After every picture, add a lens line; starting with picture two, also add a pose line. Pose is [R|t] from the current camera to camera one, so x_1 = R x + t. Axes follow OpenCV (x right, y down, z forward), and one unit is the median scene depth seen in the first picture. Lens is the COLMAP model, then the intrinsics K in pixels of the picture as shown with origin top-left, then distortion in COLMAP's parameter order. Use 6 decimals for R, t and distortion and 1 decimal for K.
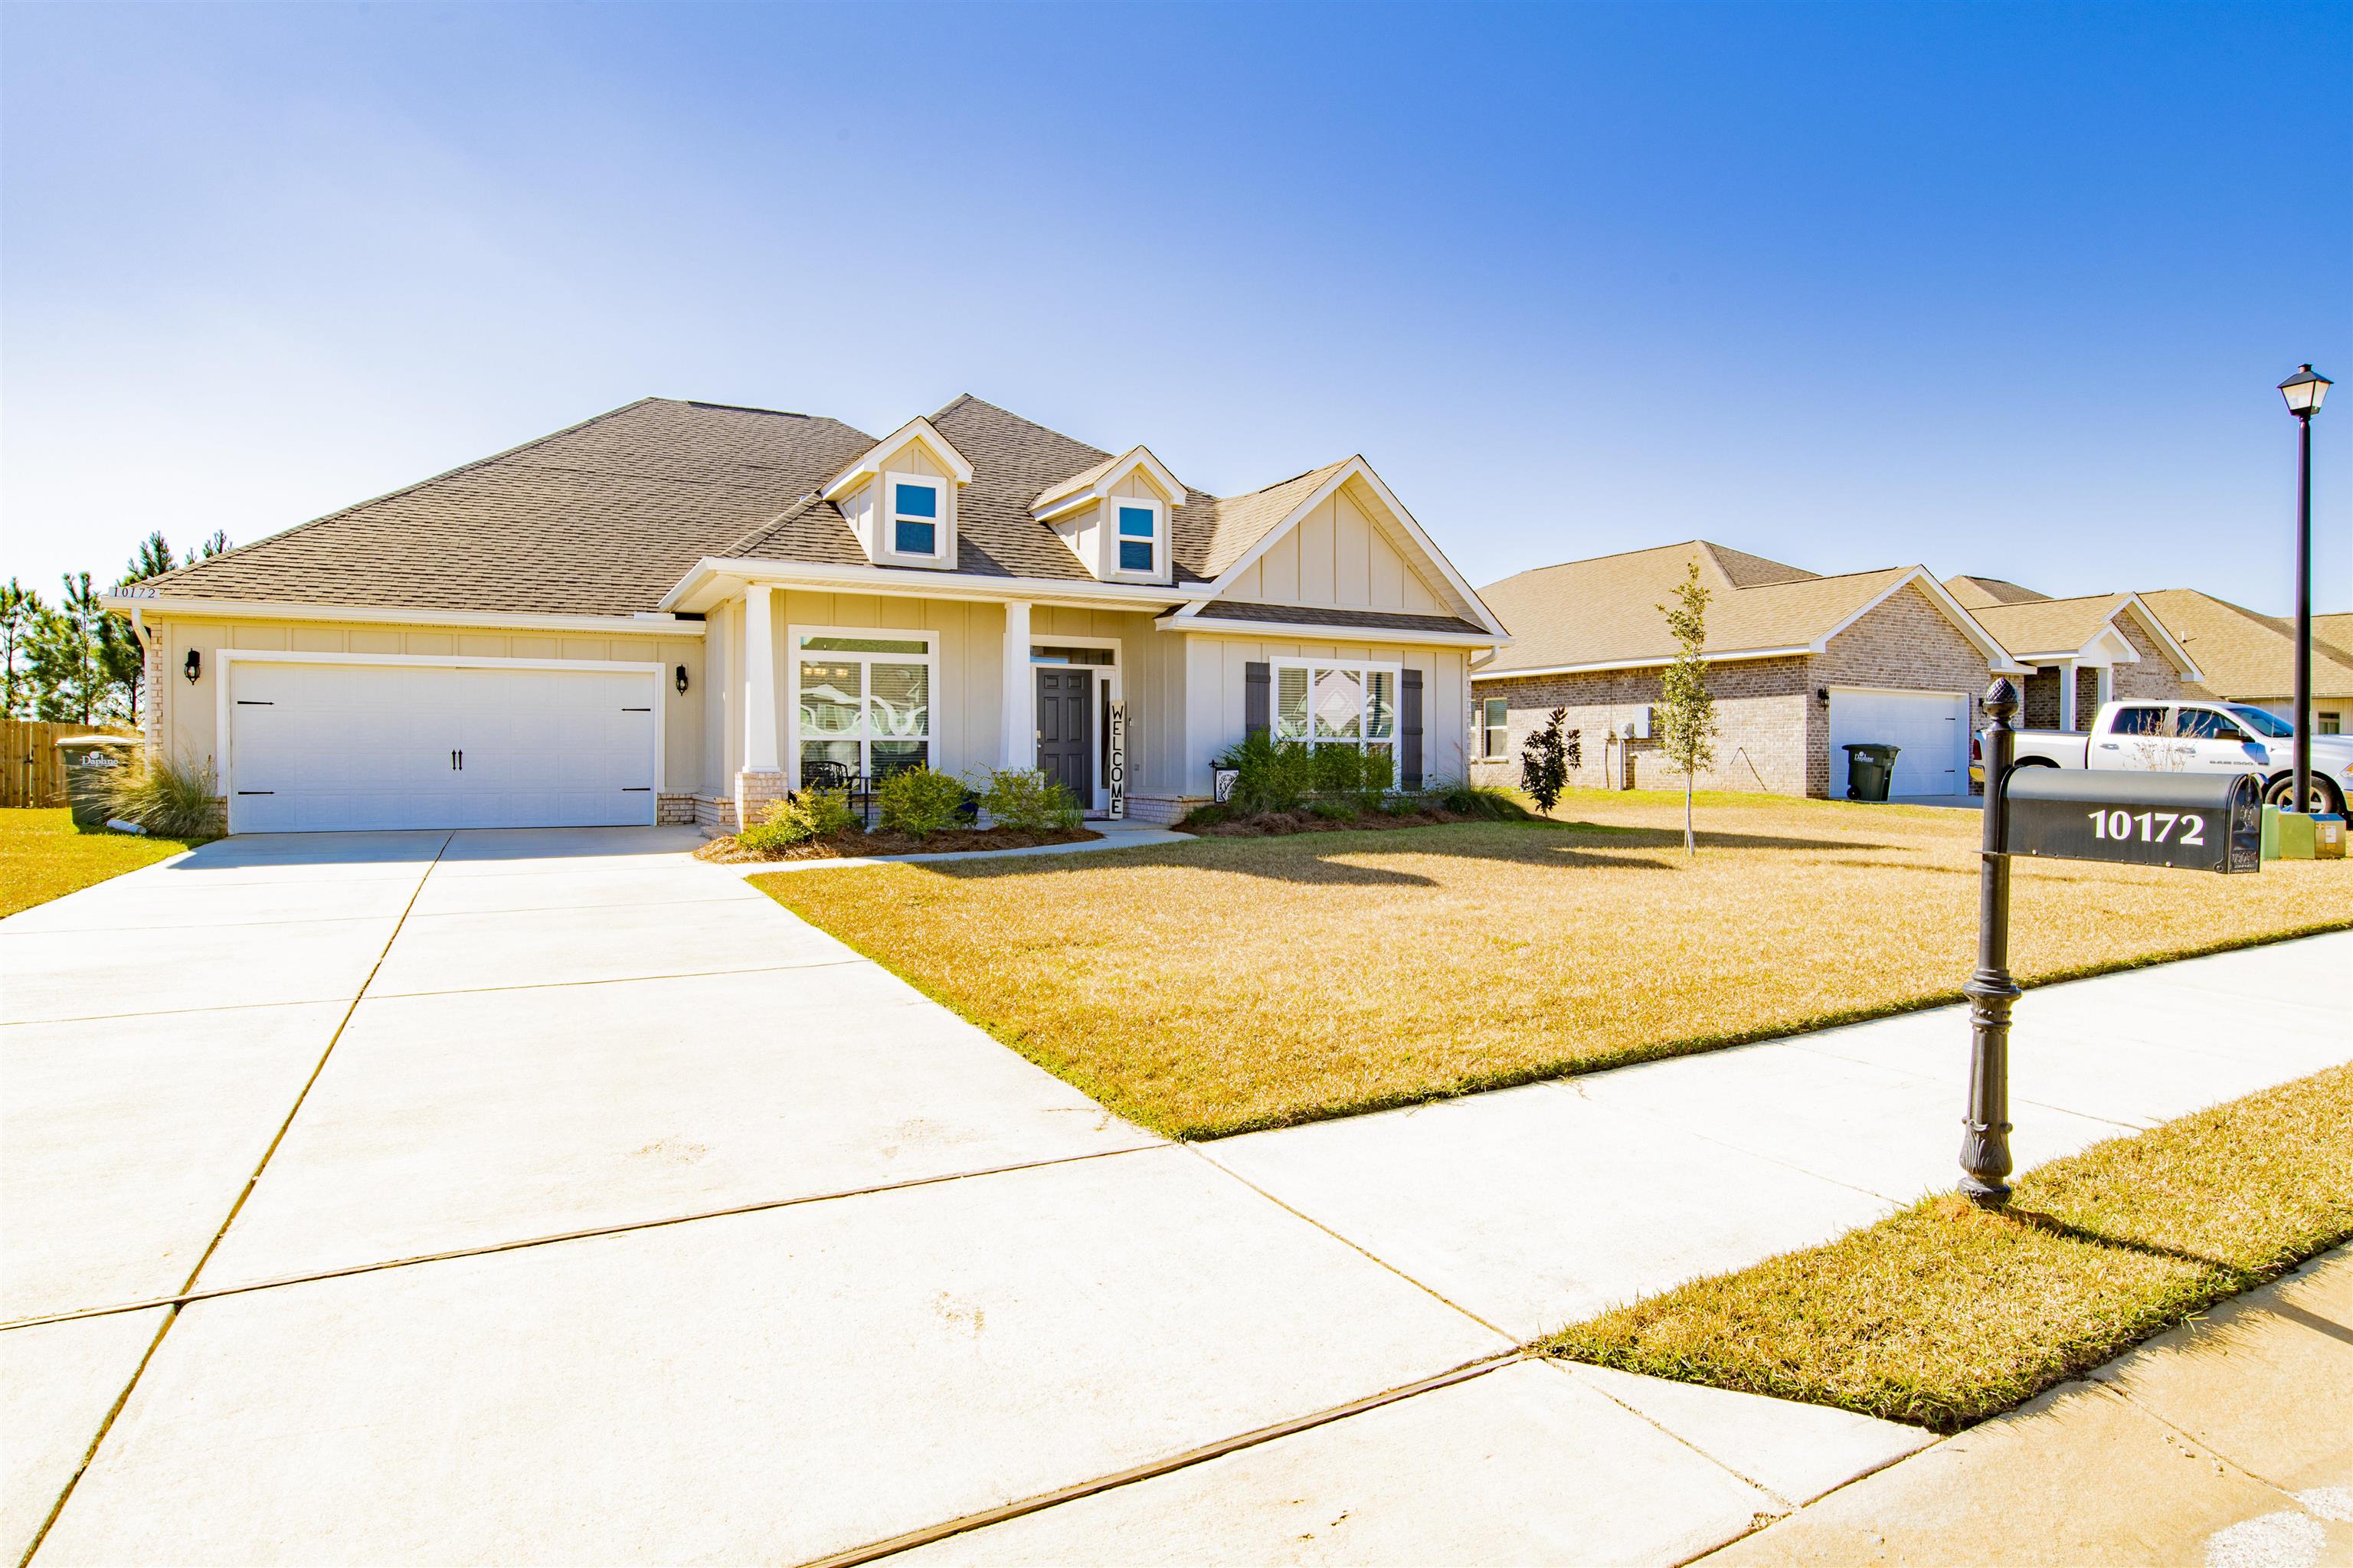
lens RADIAL K [[1233.3, 0, 1185.3], [0, 1233.3, 774.8], [0, 0, 1]] dist [-0.013819, -0.000079]
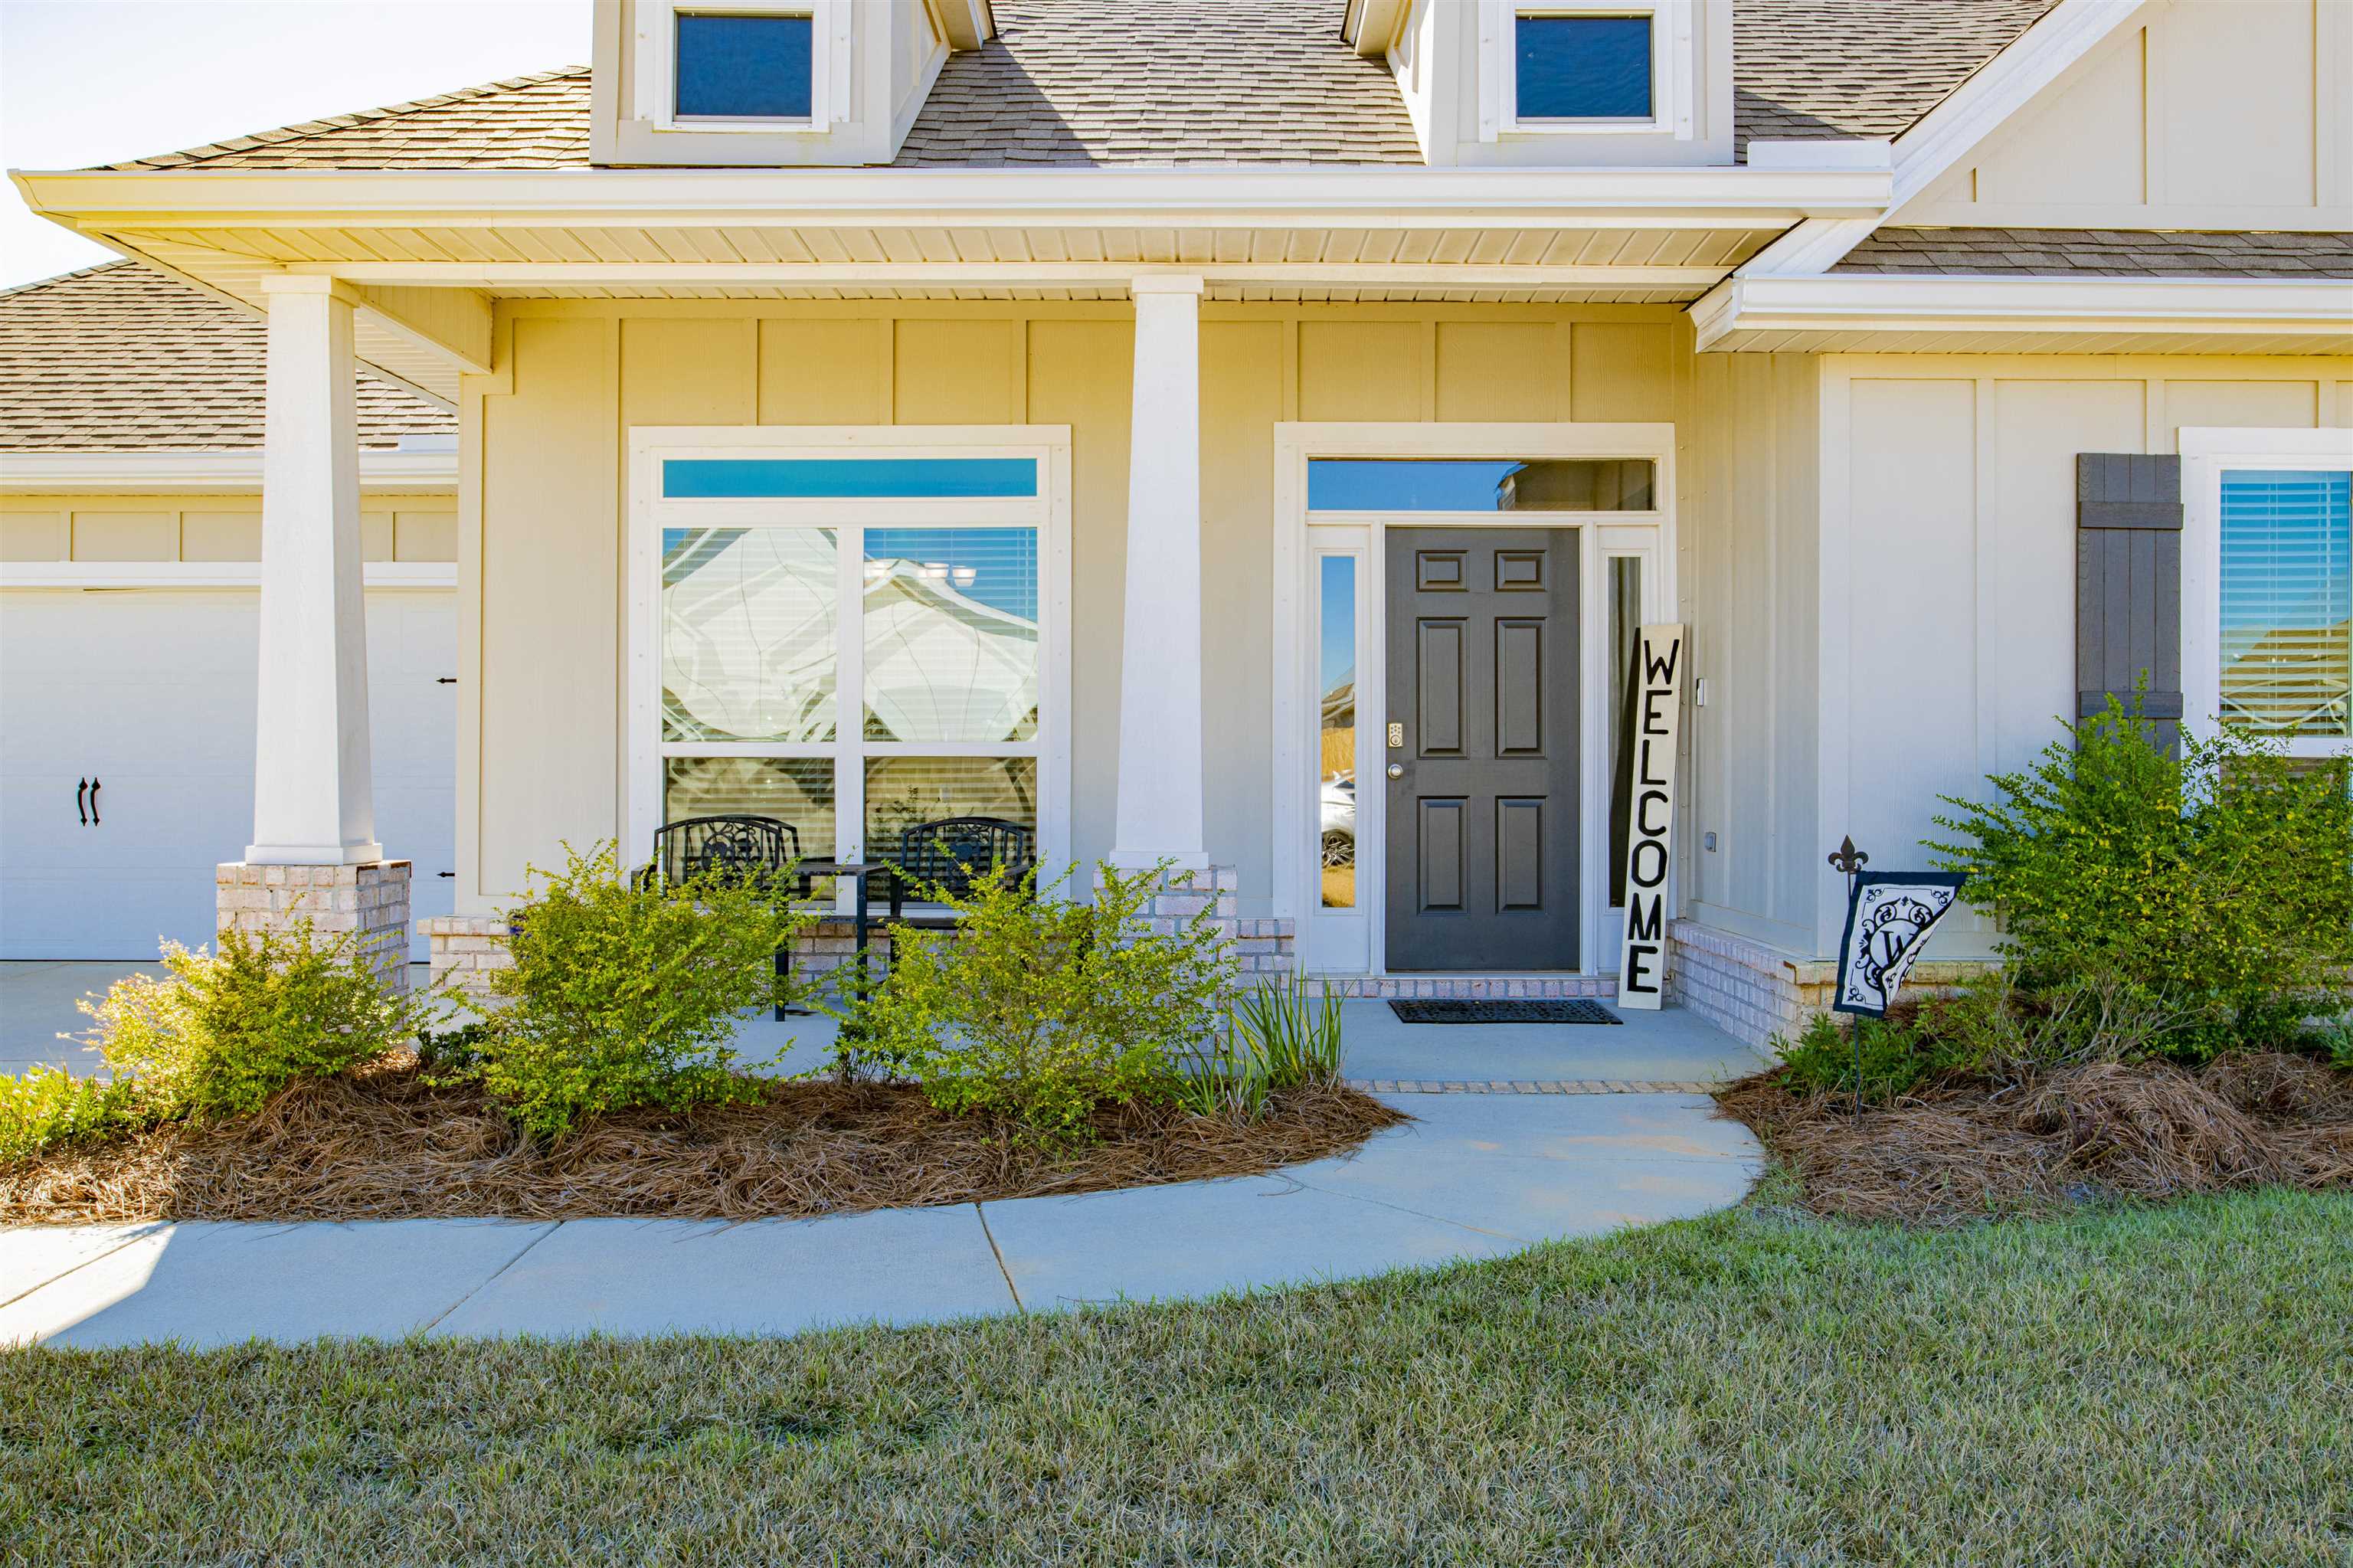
lens RADIAL K [[2045.8, 0, 1174.1], [0, 2045.8, 769.9], [0, 0, 1]] dist [-0.017334, -0.002913]
pose [[0.886381, 0.001918, -0.462952, 0.079254], [-0.007233, 0.999927, -0.009707, -0.018770], [0.462899, 0.011952, 0.886330, 0.525001]]
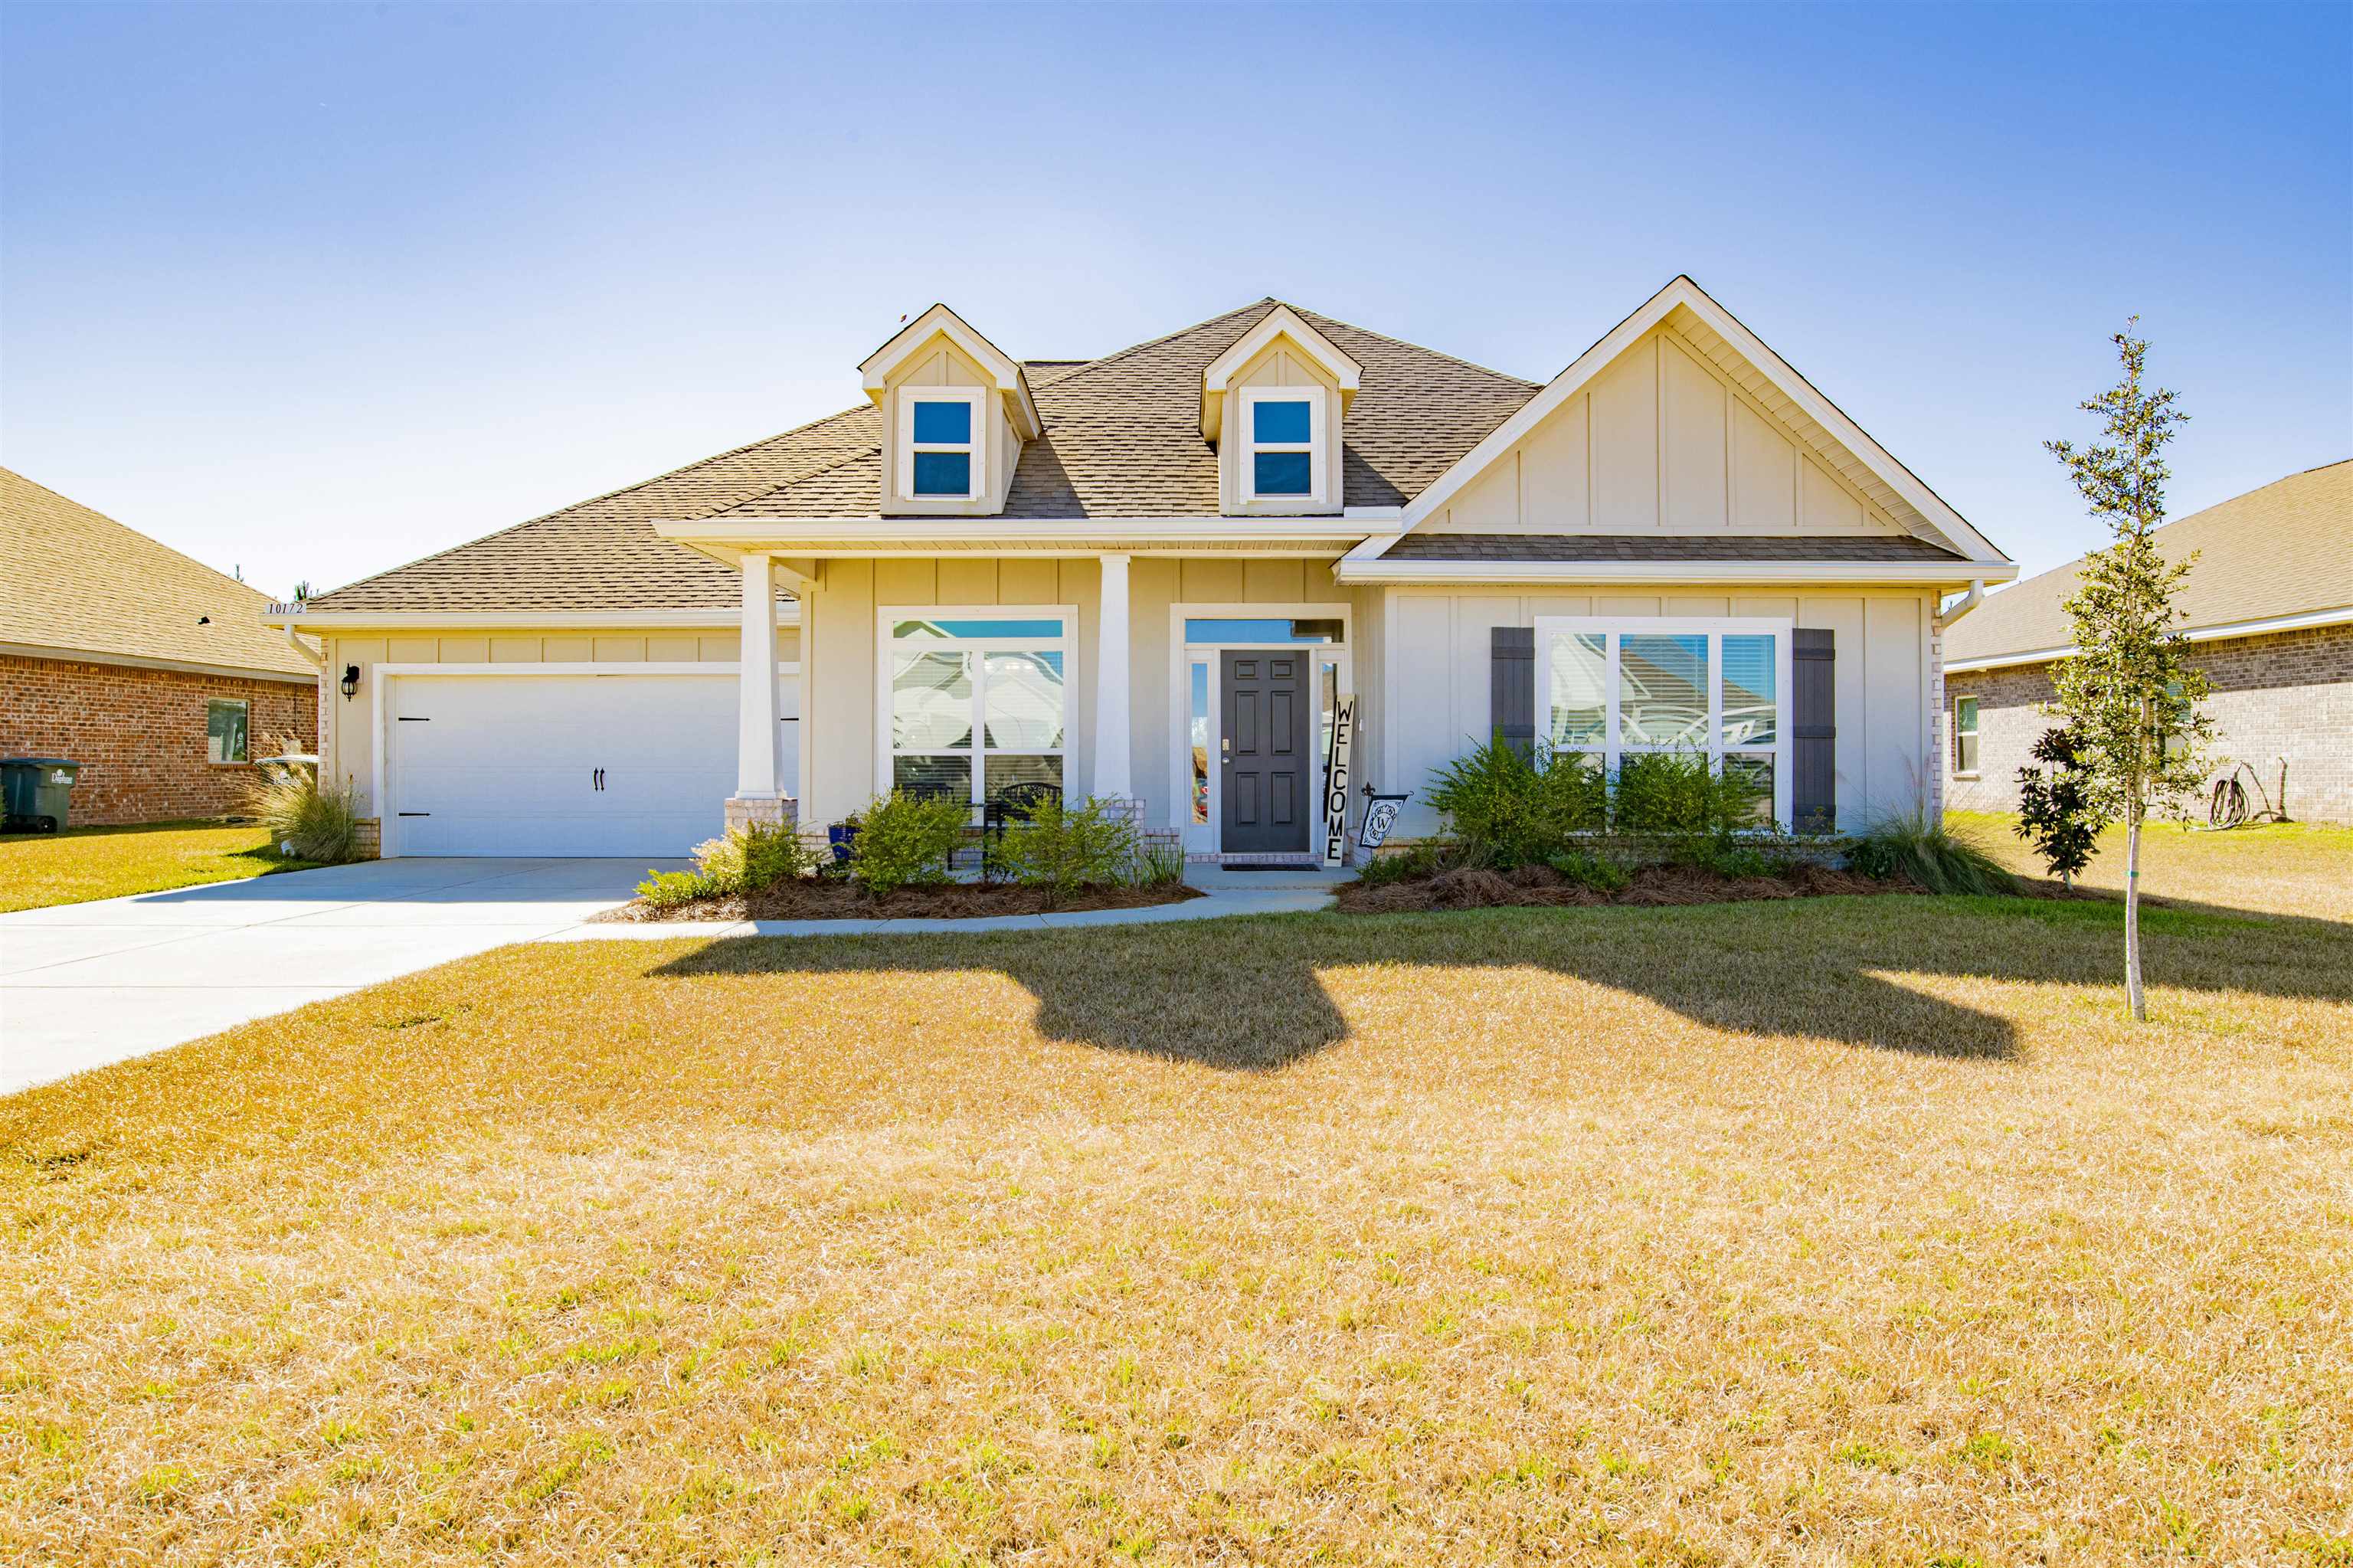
lens RADIAL K [[1402.6, 0, 1175.5], [0, 1402.6, 771.2], [0, 0, 1]] dist [-0.025159, 0.001129]
pose [[0.889961, -0.000274, -0.456037, 0.231329], [-0.004509, 0.999946, -0.009401, -0.010175], [0.456015, 0.010422, 0.889911, 0.284654]]
